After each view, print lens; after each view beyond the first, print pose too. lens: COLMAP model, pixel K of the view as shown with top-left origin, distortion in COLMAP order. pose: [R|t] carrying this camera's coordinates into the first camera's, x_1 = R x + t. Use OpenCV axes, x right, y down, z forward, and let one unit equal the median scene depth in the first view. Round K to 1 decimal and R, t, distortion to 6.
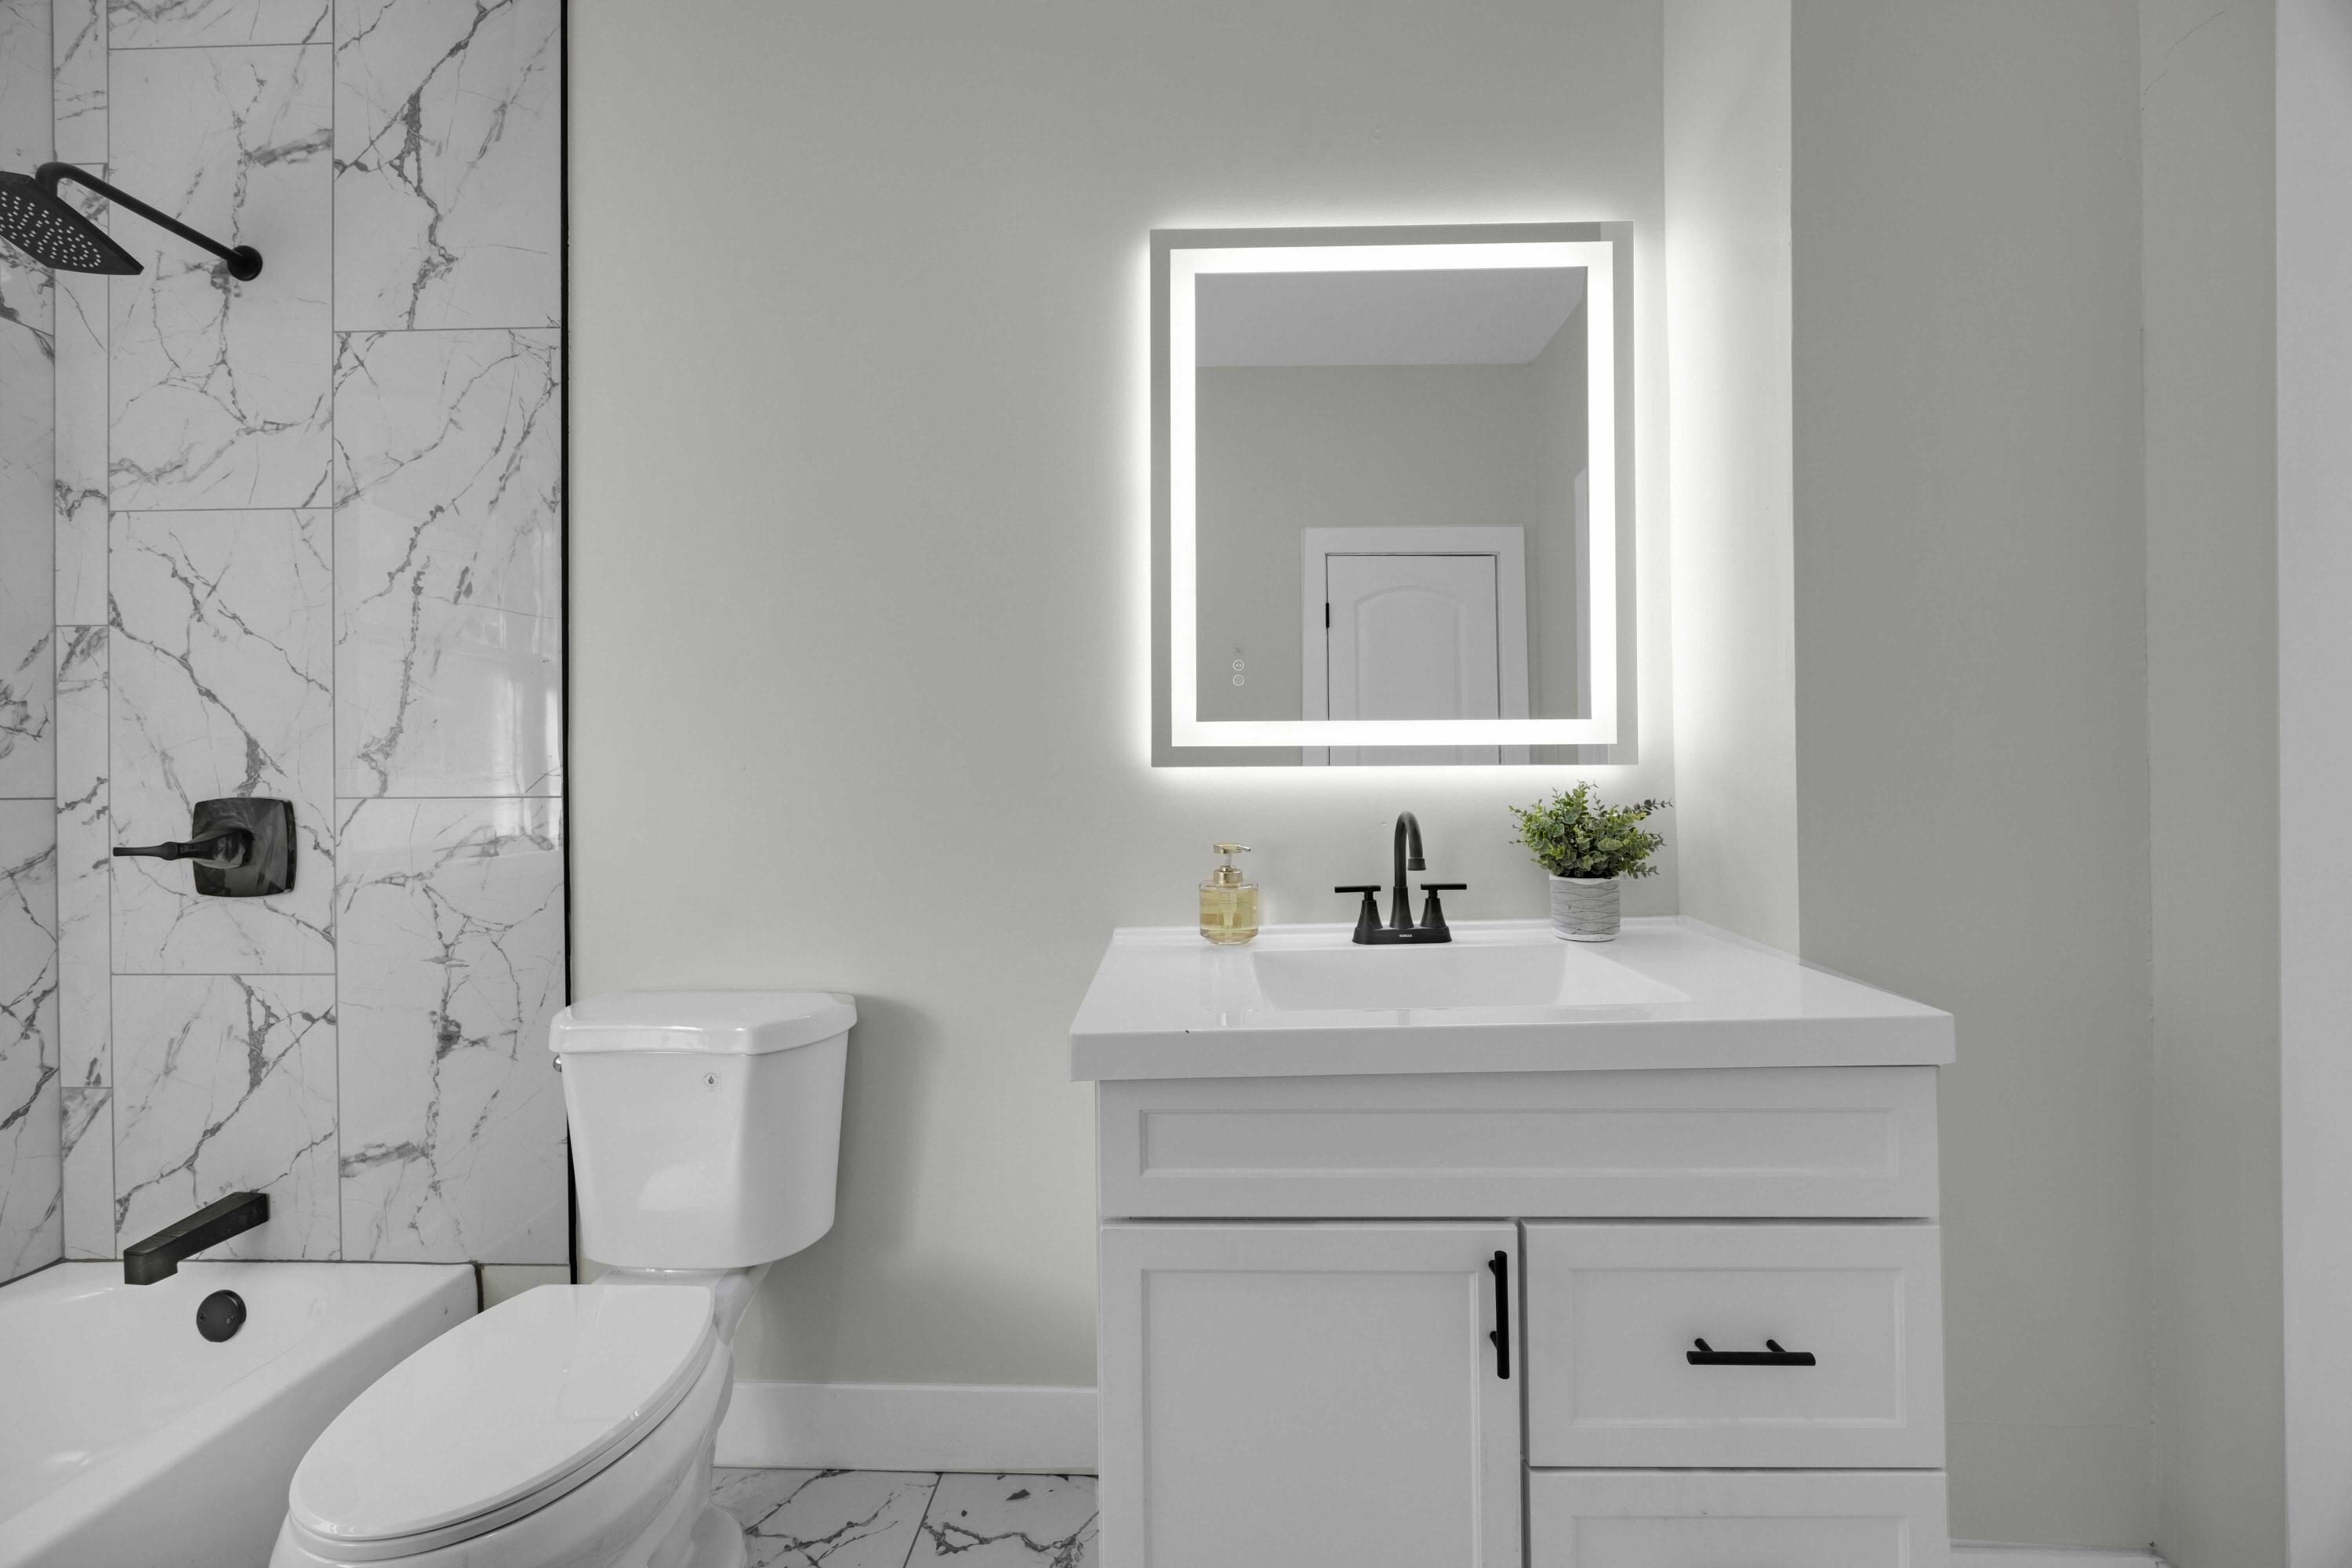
lens RADIAL K [[913.9, 0, 1171.1], [0, 913.9, 782.7], [0, 0, 1]] dist [-0.000673, 0.000306]
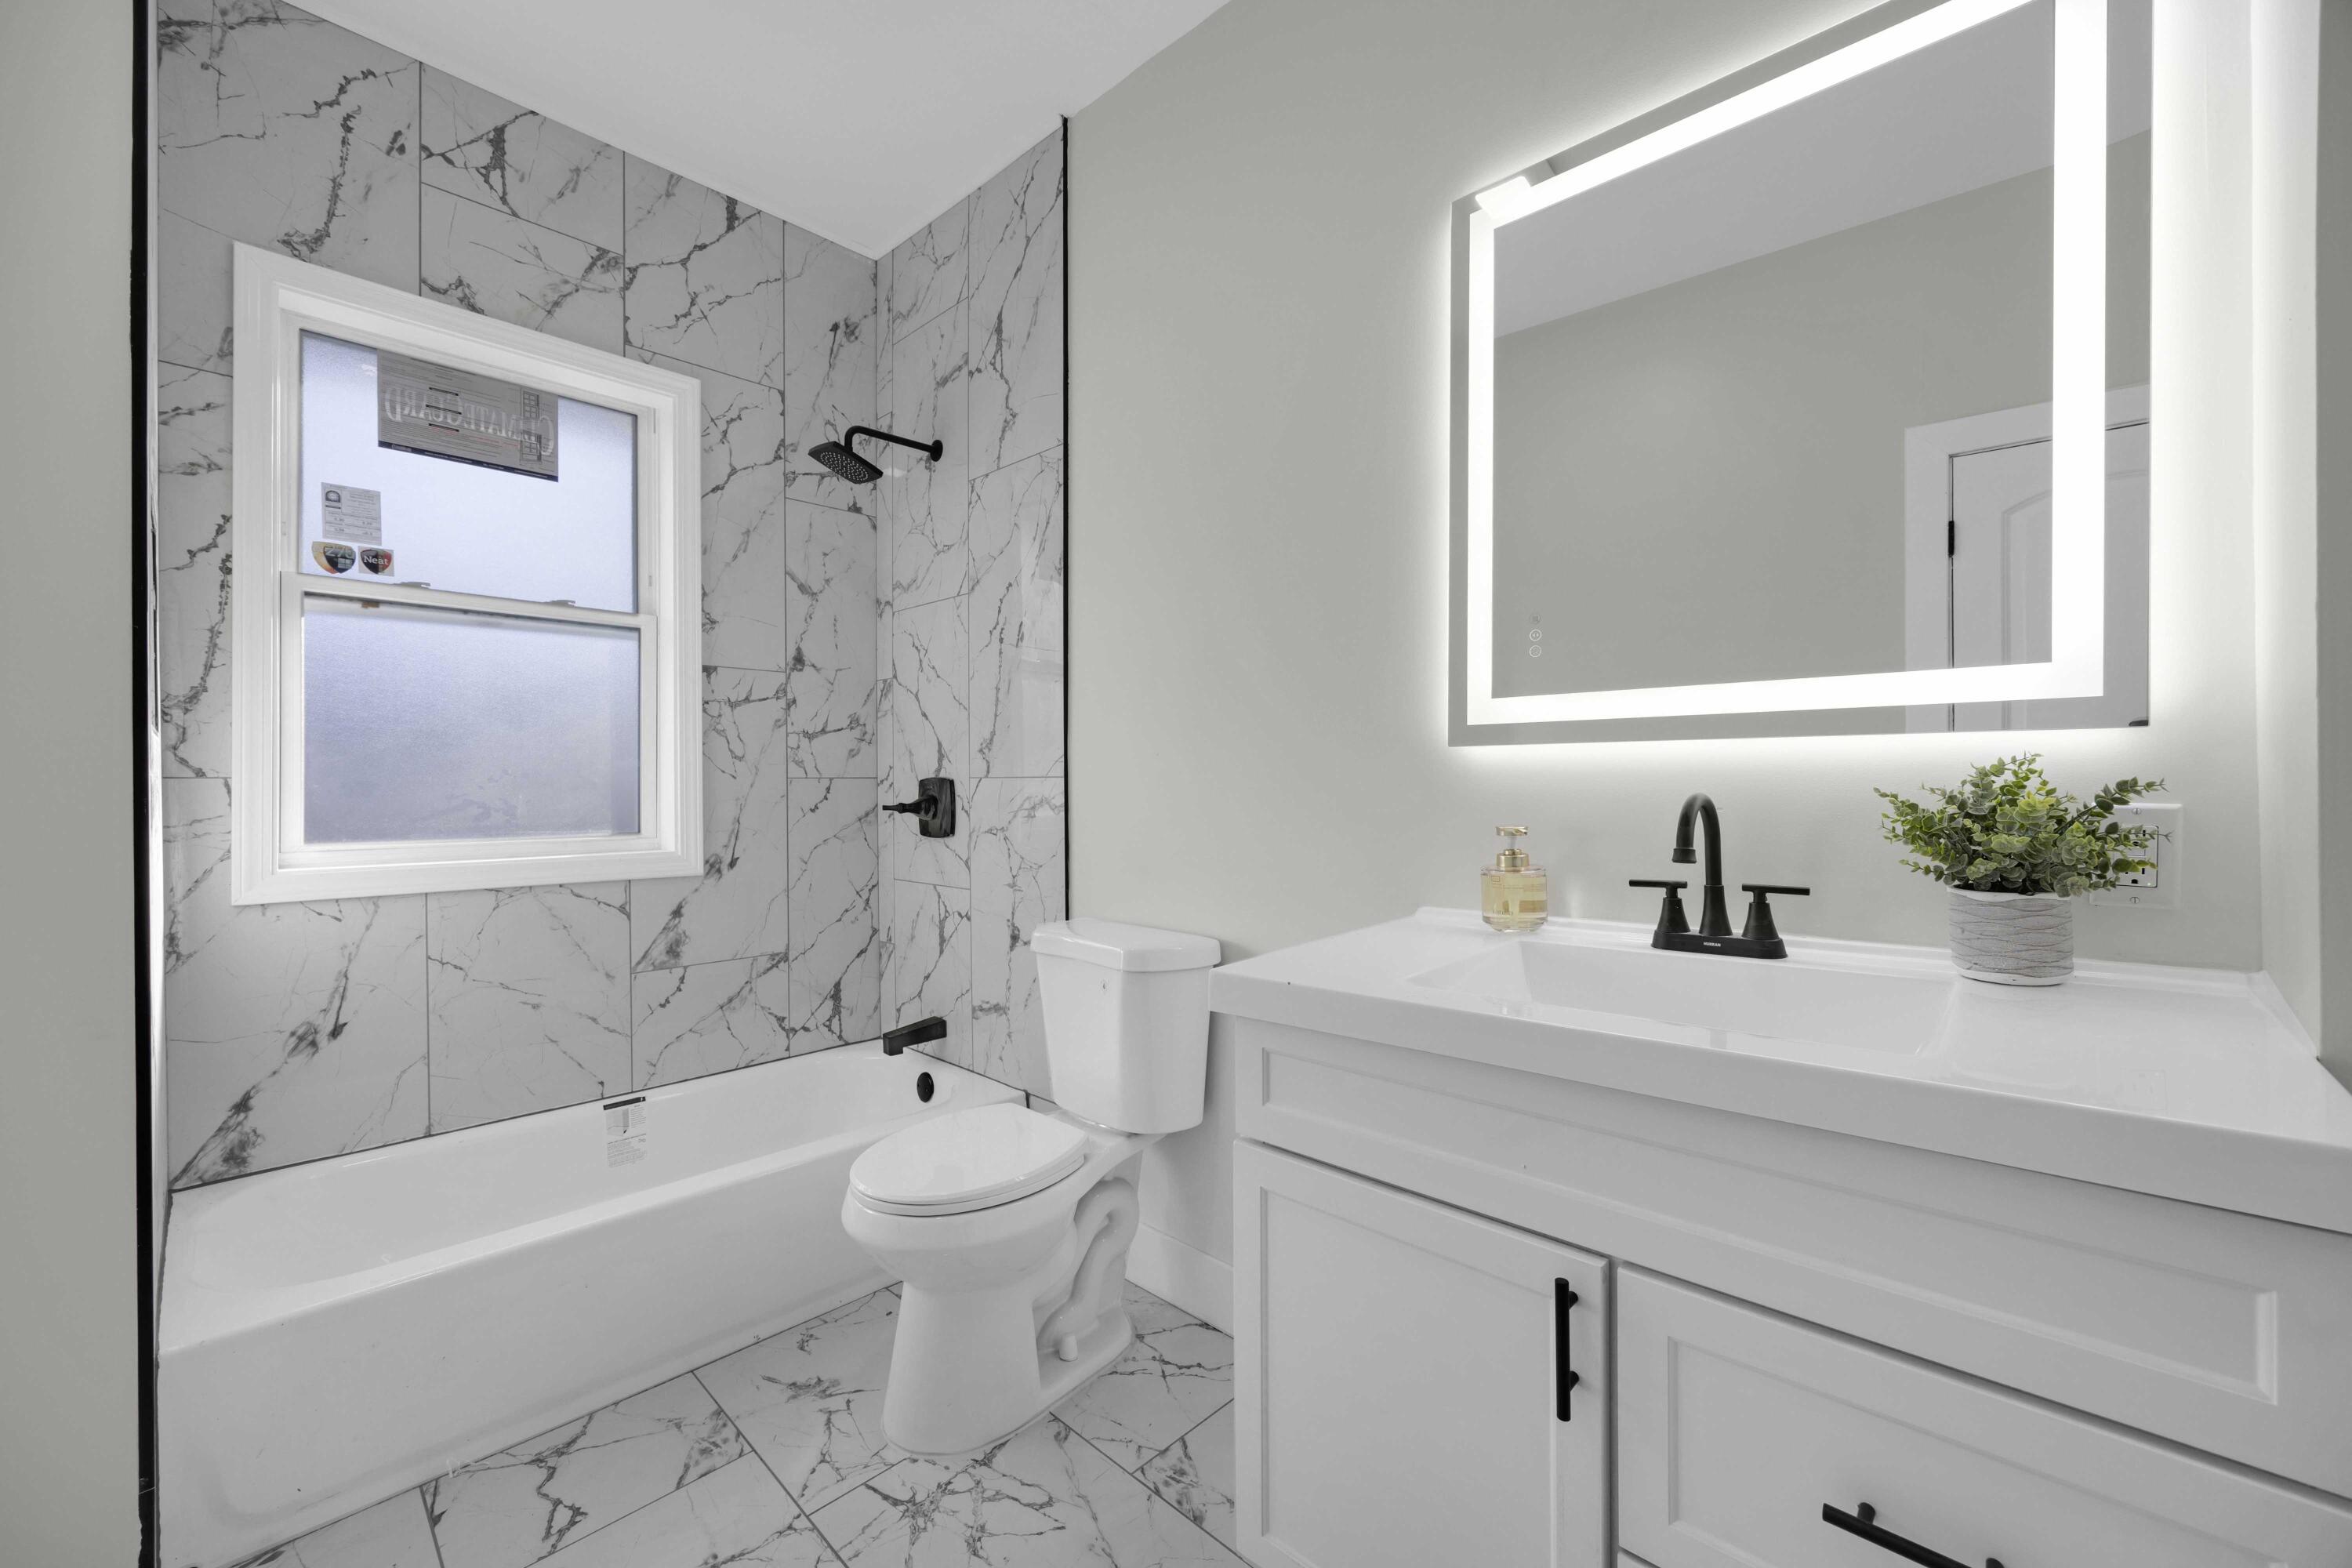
lens RADIAL K [[913.9, 0, 1151.7], [0, 913.9, 782.0], [0, 0, 1]] dist [-0.000673, 0.000306]
pose [[0.741177, 0.004603, -0.671294, 0.381408], [0.001945, 0.999958, 0.009004, 0.010801], [0.671307, -0.007979, 0.741136, 0.042520]]
